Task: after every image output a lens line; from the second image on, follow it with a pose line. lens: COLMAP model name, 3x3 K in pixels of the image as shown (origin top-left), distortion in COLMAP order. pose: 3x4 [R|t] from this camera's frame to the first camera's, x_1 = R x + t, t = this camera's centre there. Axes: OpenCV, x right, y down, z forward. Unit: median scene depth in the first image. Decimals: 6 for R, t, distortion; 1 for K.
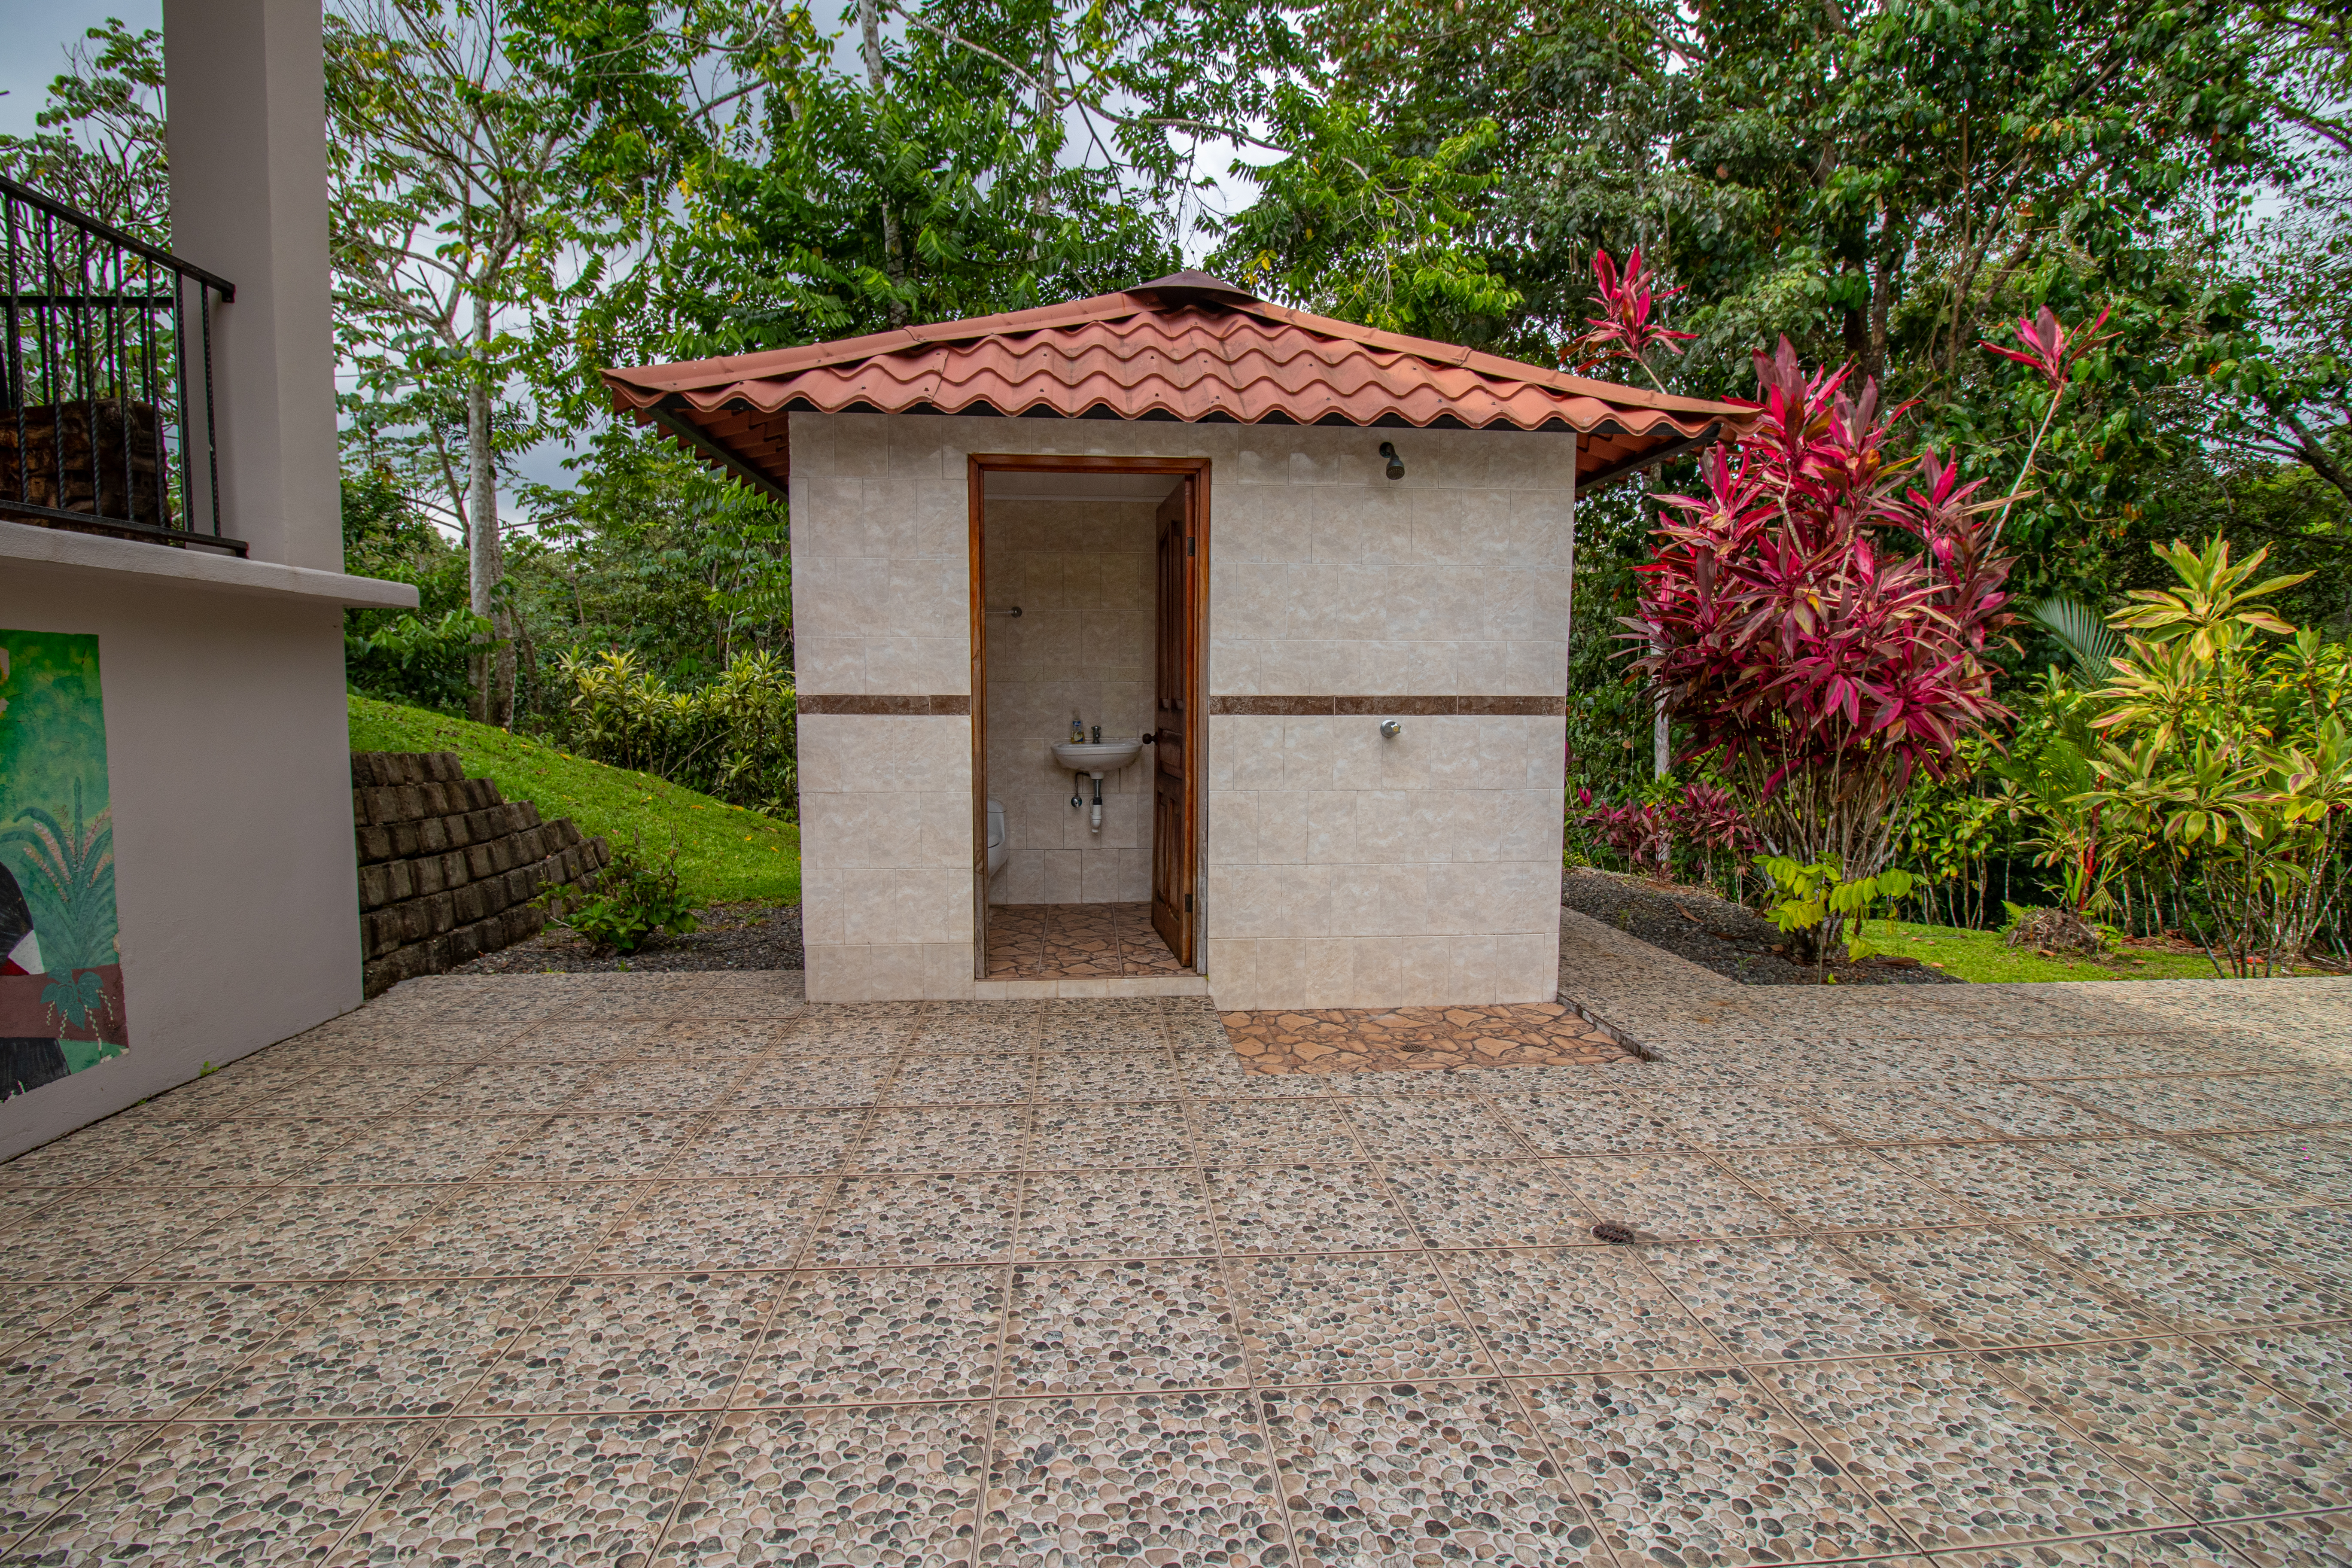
lens RADIAL K [[1089.7, 0, 1176.5], [0, 1089.7, 779.6], [0, 0, 1]] dist [0.003708, -0.017196]
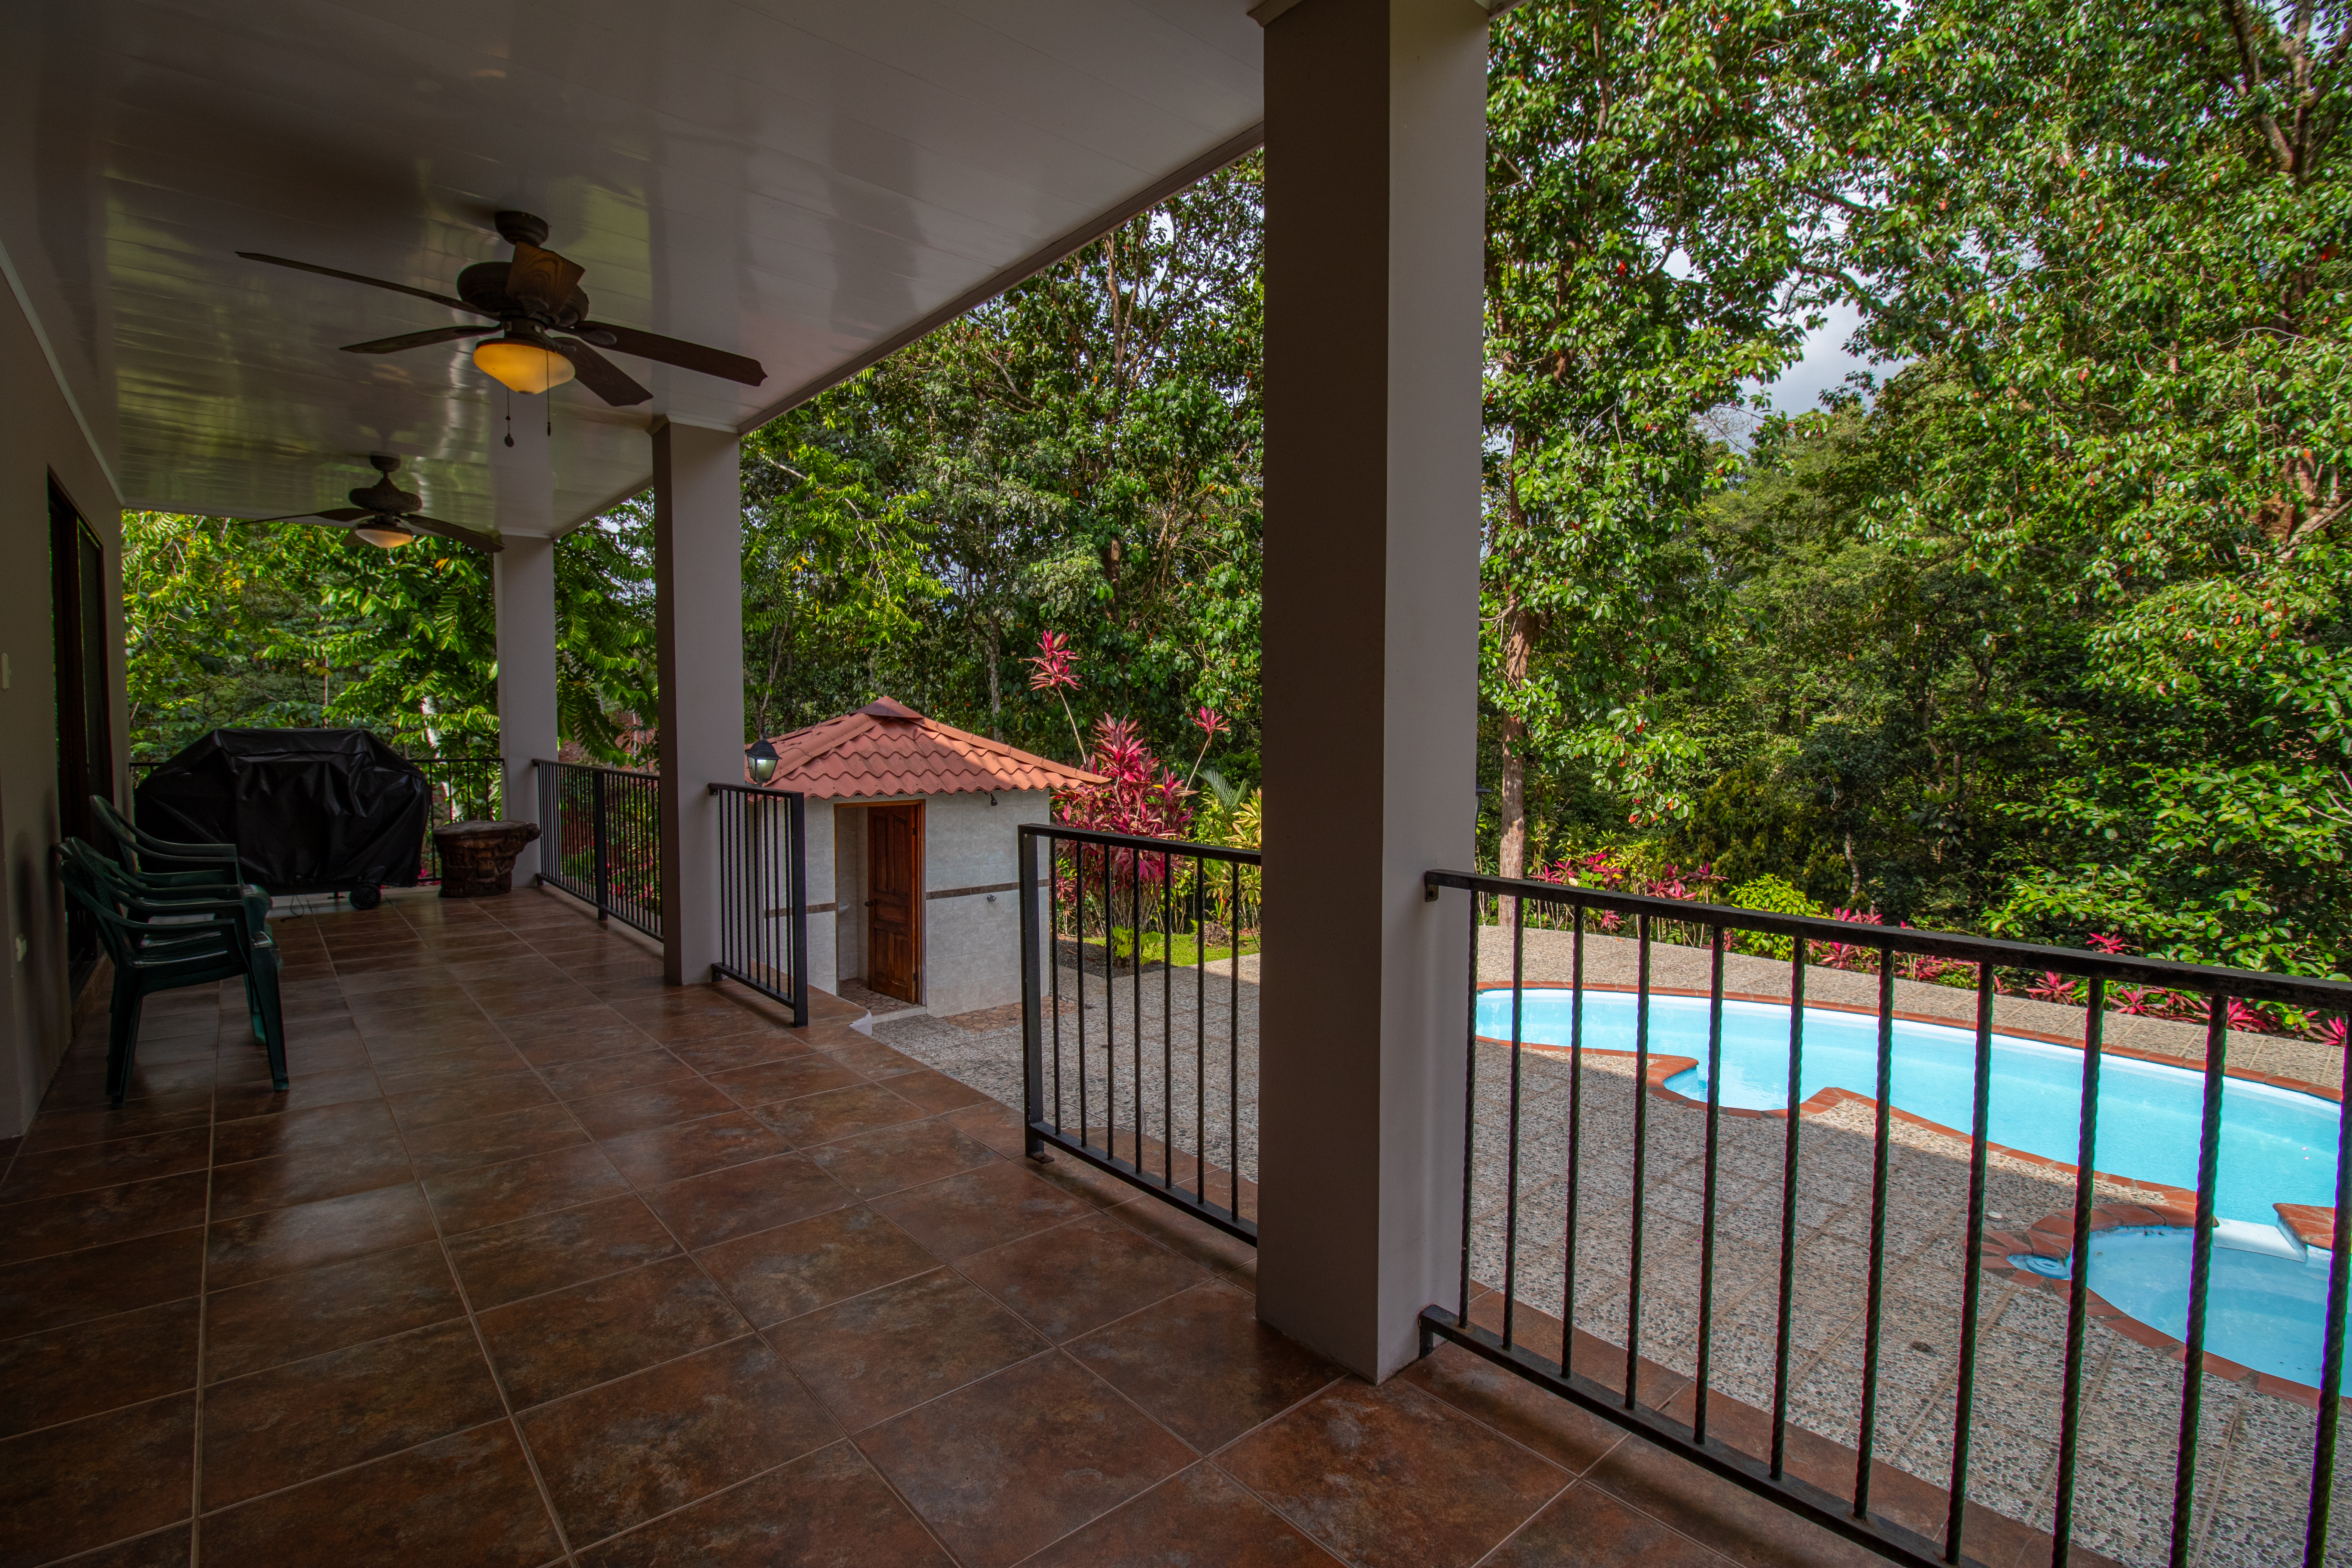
lens RADIAL K [[1089.7, 0, 1176.5], [0, 1089.7, 779.6], [0, 0, 1]] dist [0.003708, -0.017196]
pose [[0.804930, -0.029965, 0.592612, -0.965726], [0.046306, 0.998850, -0.012390, -0.273575], [-0.591560, 0.037414, 0.805393, -1.338217]]
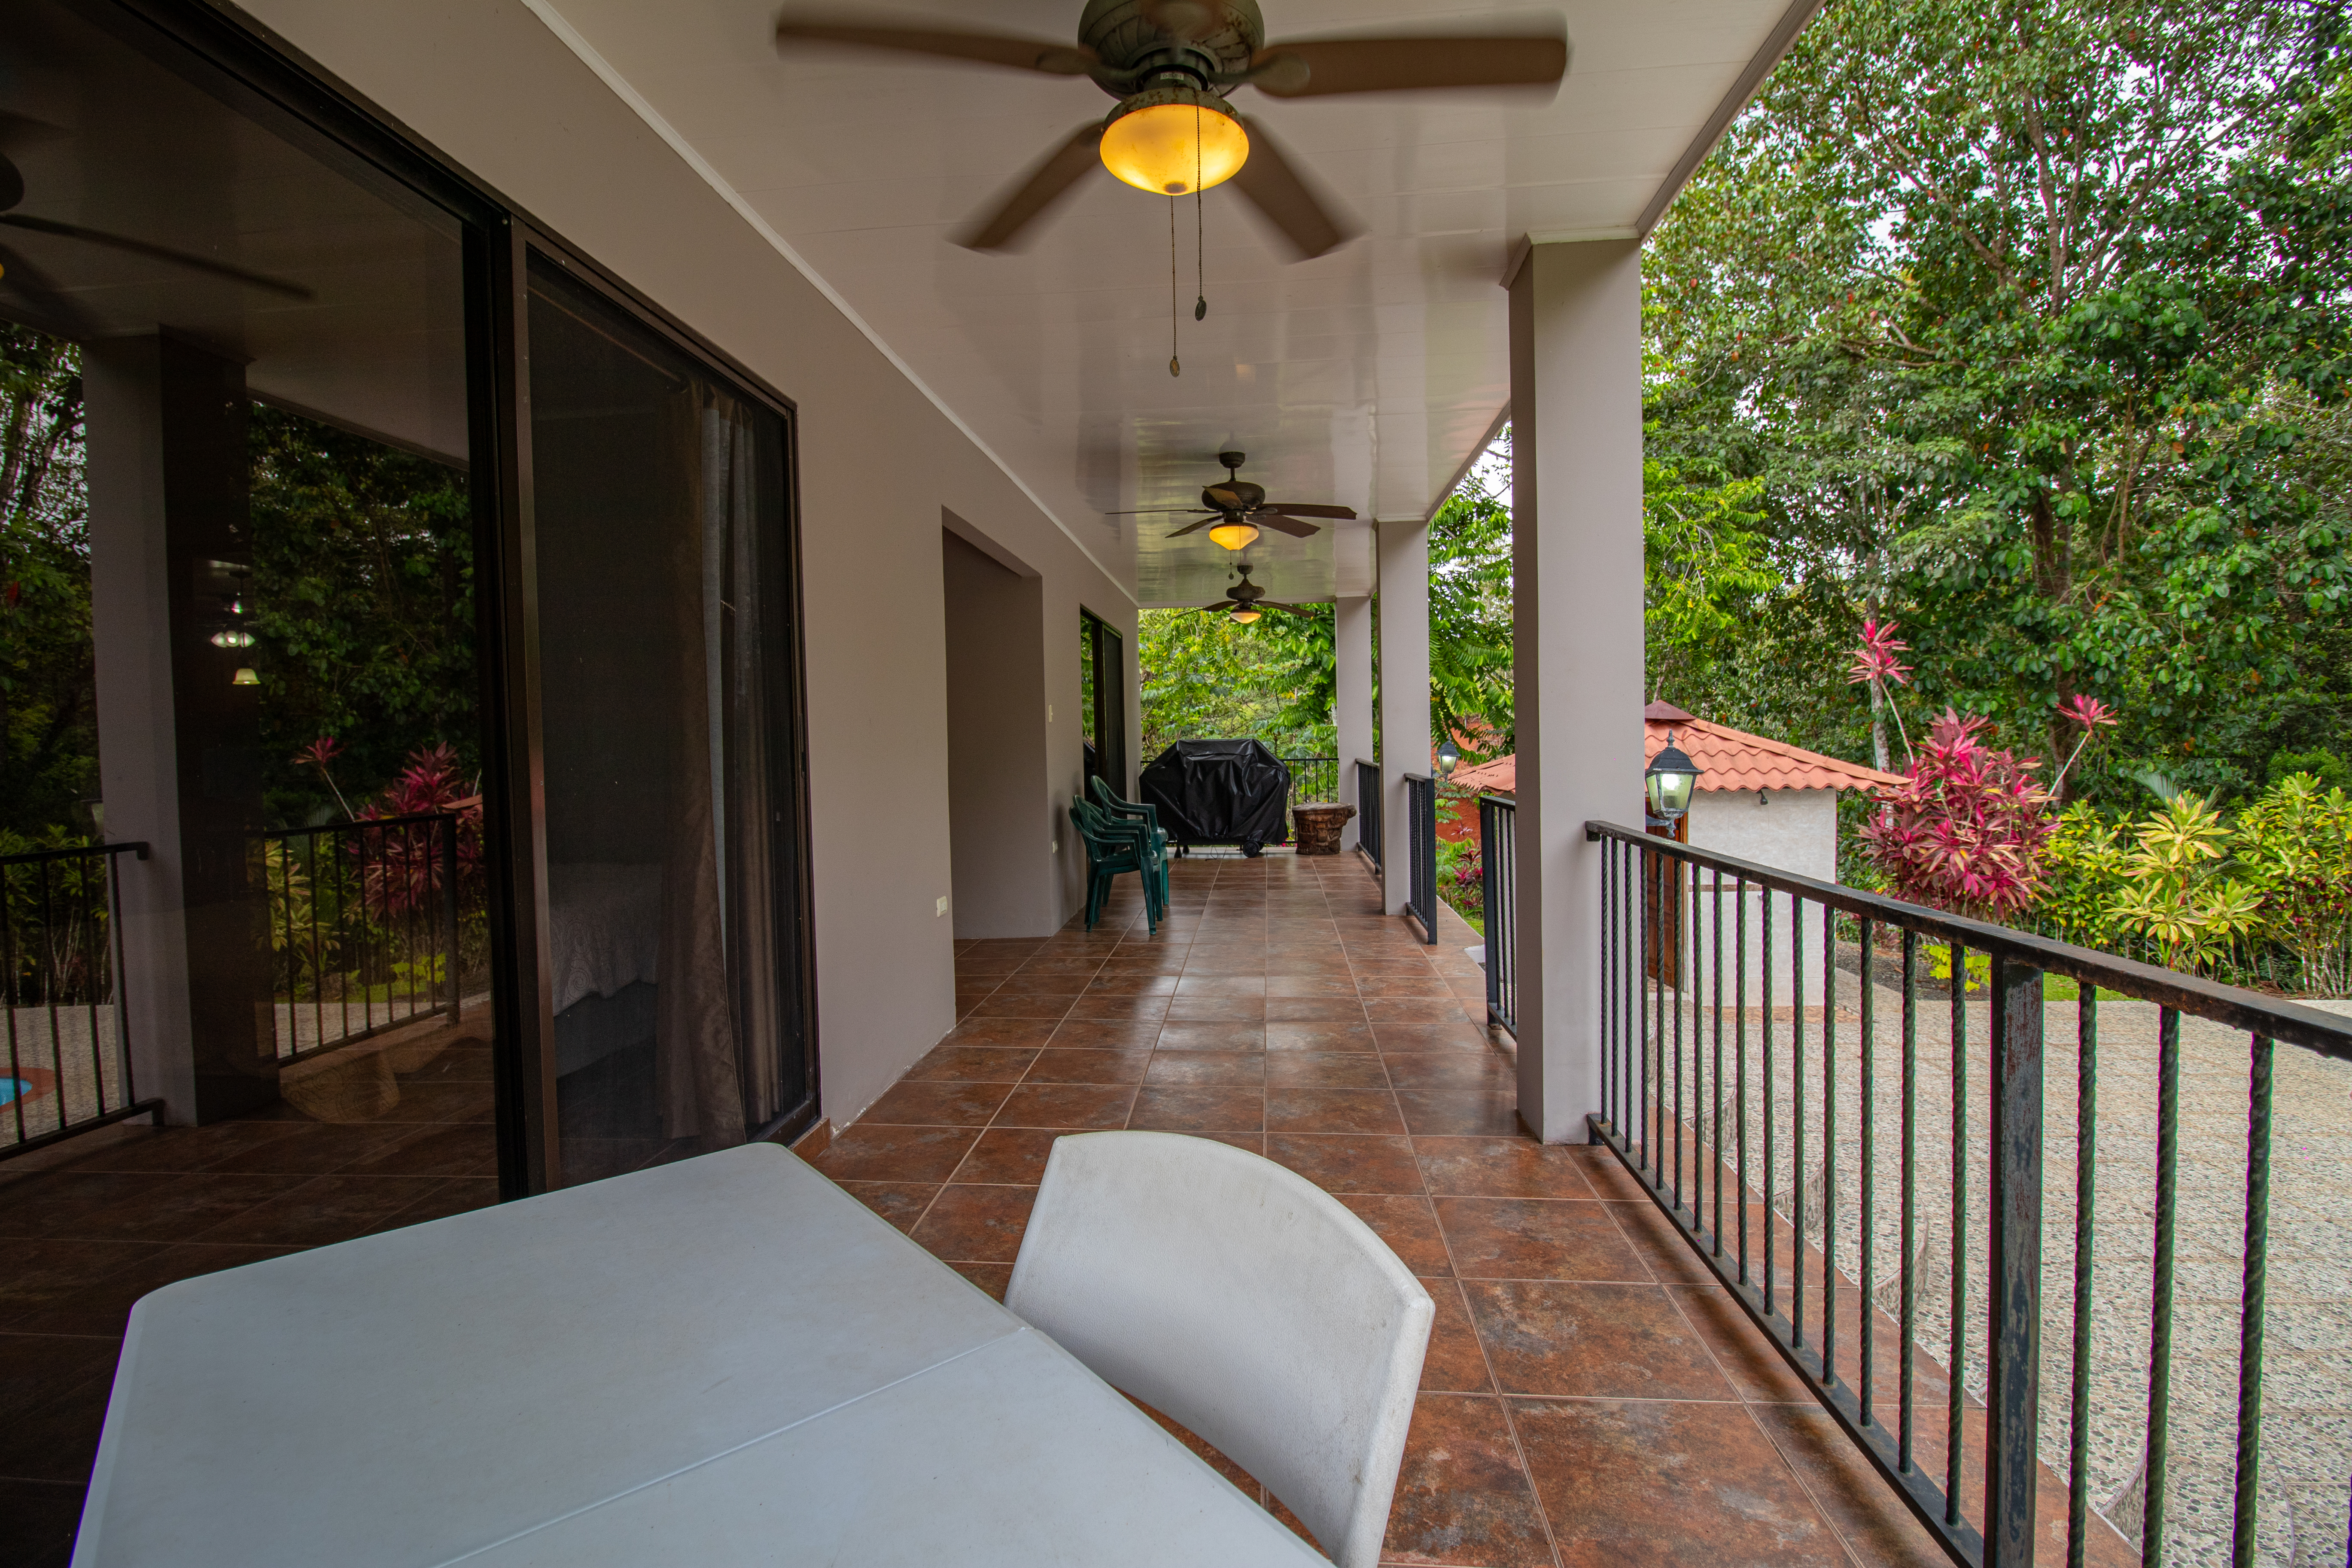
lens RADIAL K [[1089.7, 0, 1176.5], [0, 1089.7, 779.6], [0, 0, 1]] dist [0.003708, -0.017196]
pose [[0.986429, -0.016571, -0.163353, -0.743804], [0.010377, 0.999197, -0.038698, -0.238409], [0.163863, 0.036478, 0.985808, -1.777057]]
